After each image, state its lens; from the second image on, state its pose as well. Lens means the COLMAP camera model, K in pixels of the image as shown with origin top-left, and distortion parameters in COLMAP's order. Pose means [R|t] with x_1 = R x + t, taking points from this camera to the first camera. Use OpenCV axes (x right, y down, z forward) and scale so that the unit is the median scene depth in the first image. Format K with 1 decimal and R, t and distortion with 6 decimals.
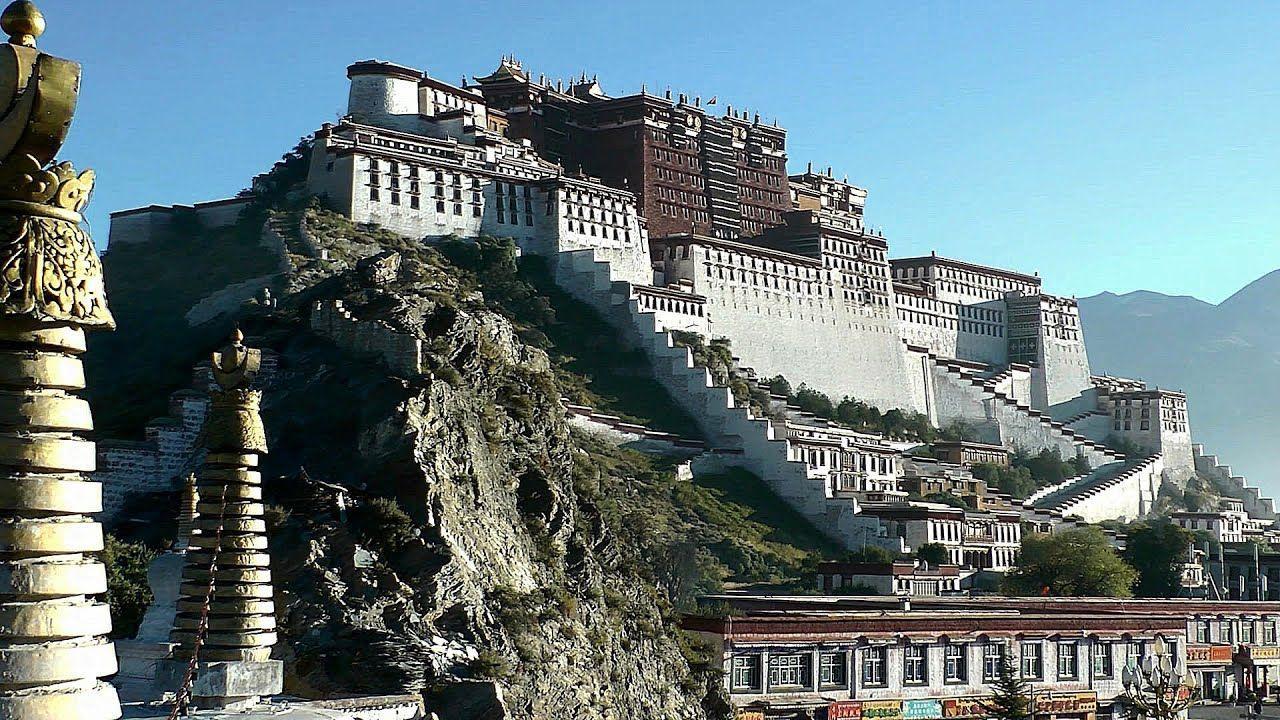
lens RADIAL K [[2133.7, 0, 636.9], [0, 2133.7, 331.6], [0, 0, 1]] dist [0.042740, 0.023876]
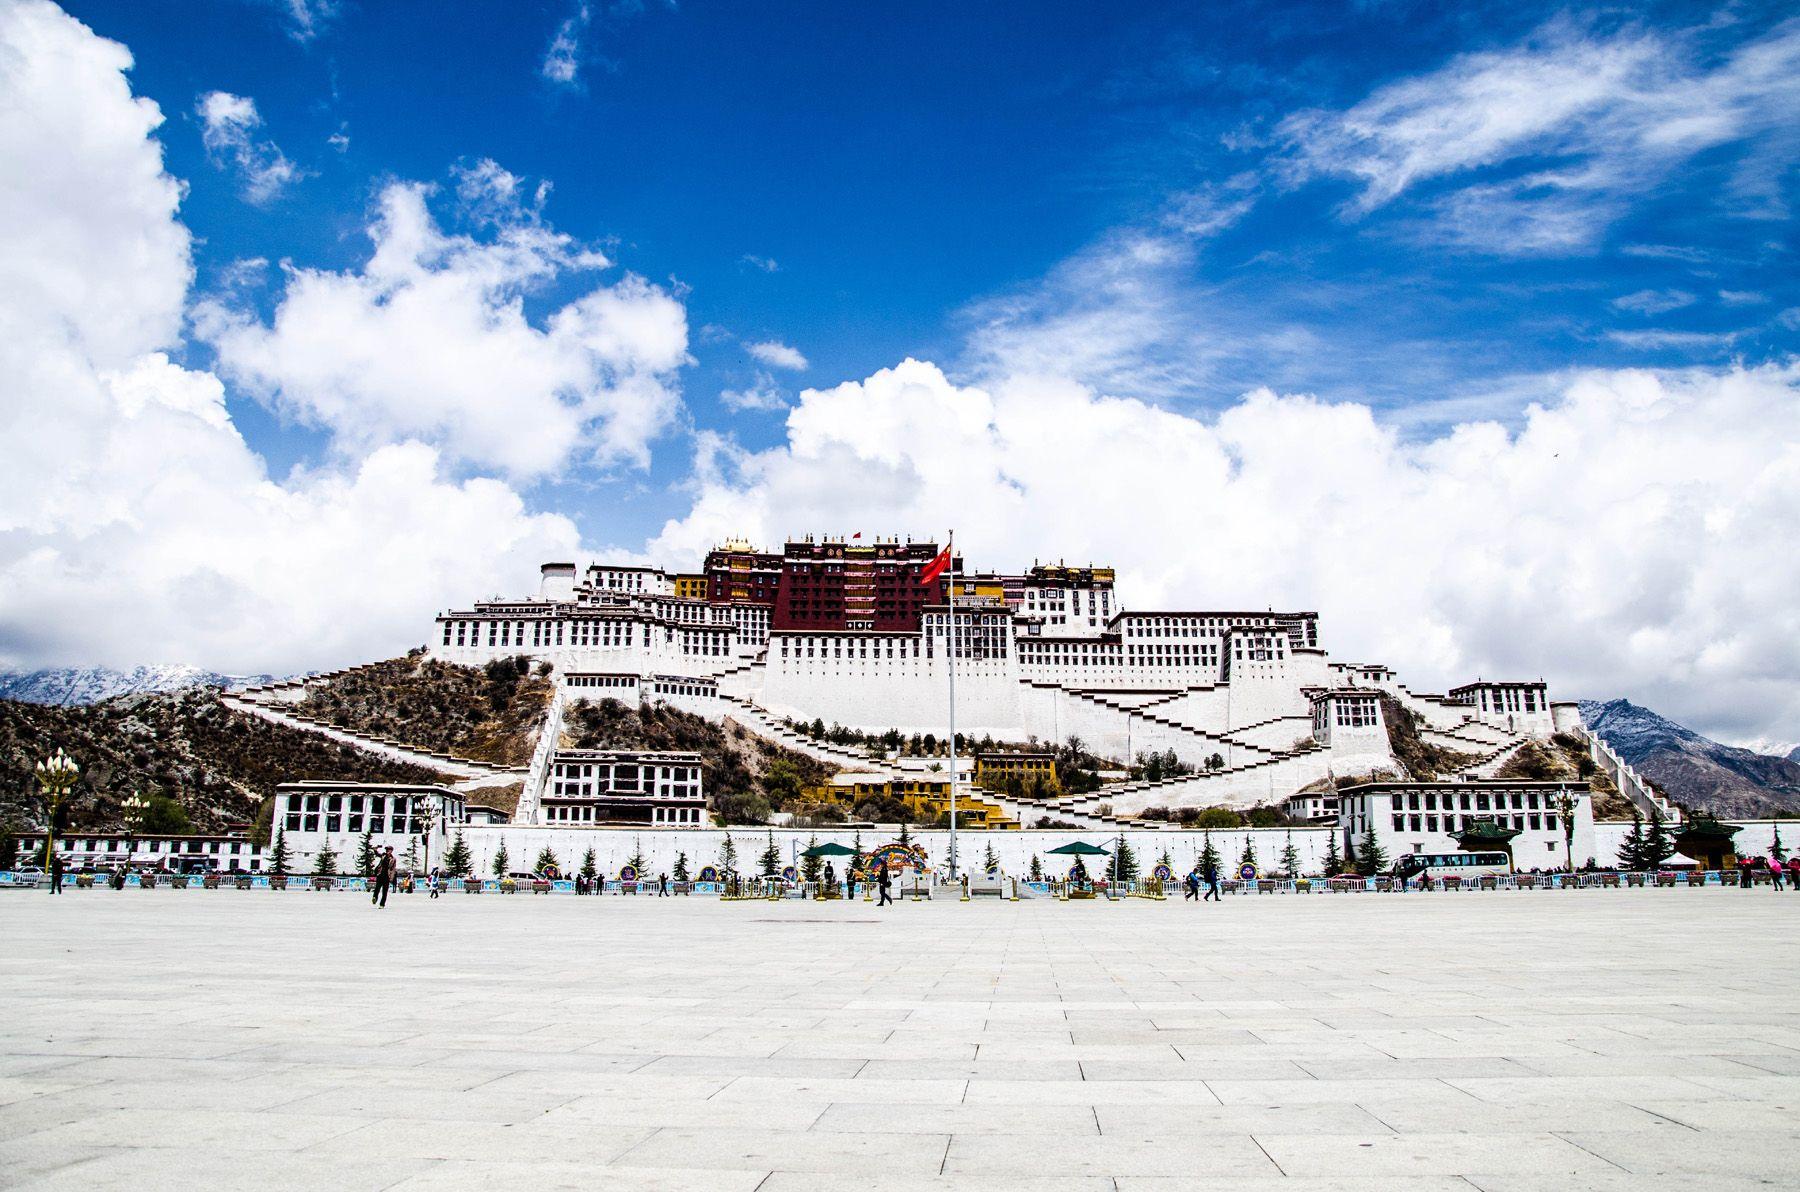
lens RADIAL K [[1372.6, 0, 907.5], [0, 1372.6, 618.4], [0, 0, 1]] dist [-0.143366, -0.002527]
pose [[0.679450, -0.165130, -0.714899, 0.768300], [0.088986, 0.985699, -0.143108, 0.090115], [0.728306, 0.033619, 0.684427, 0.412465]]
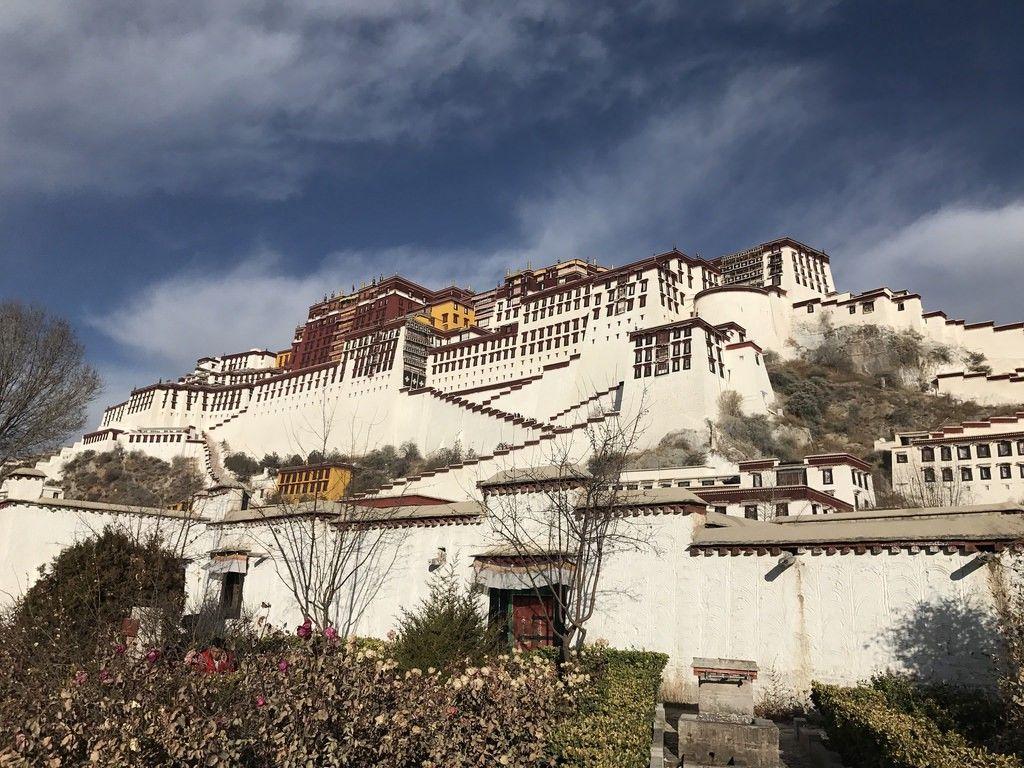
lens RADIAL K [[821.4, 0, 512.0], [0, 821.4, 384.0], [0, 0, 1]] dist [0.012988, -0.001936]
pose [[-0.005745, -0.288678, -0.957409, 0.648620], [0.068154, 0.955085, -0.288387, 0.159100], [0.997658, -0.066908, 0.014187, 1.184525]]
